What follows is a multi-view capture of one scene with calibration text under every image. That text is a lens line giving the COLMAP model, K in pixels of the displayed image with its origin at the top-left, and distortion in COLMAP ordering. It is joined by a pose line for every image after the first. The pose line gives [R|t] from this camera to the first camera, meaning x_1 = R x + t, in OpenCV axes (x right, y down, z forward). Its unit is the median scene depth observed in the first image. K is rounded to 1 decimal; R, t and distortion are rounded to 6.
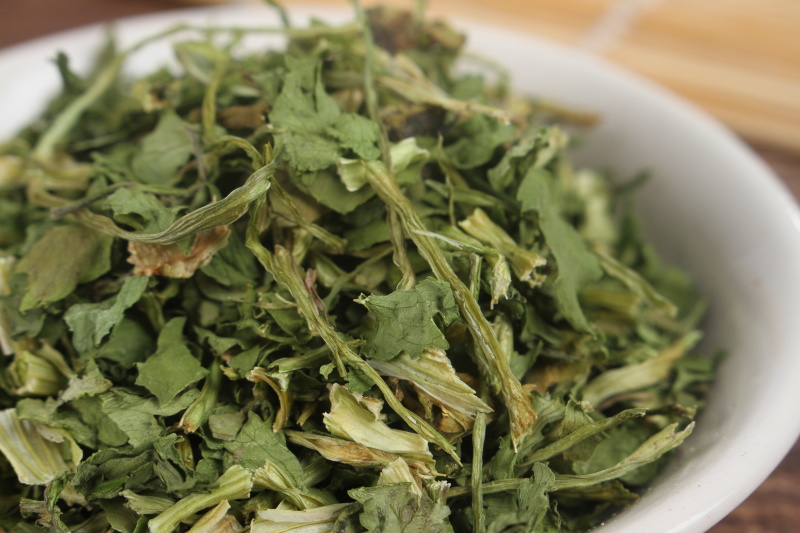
lens RADIAL K [[1891.7, 0, 400.0], [0, 1891.7, 266.5], [0, 0, 1]] dist [-0.010172, 0.285630]
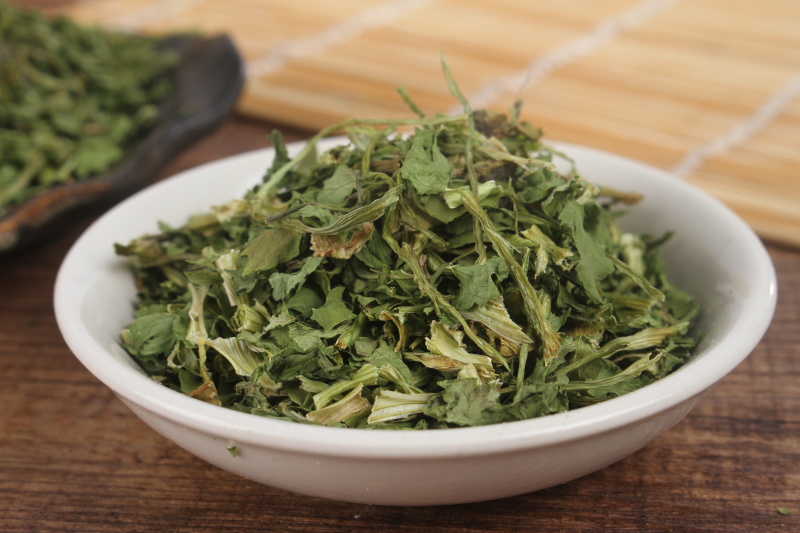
lens RADIAL K [[2076.6, 0, 400.0], [0, 2076.6, 266.5], [0, 0, 1]] dist [-0.007786, 0.066618]
pose [[0.991748, 0.021086, -0.126460, 0.154039], [-0.041456, 0.986134, -0.160689, 0.292078], [0.121319, 0.164606, 0.978870, -0.706068]]
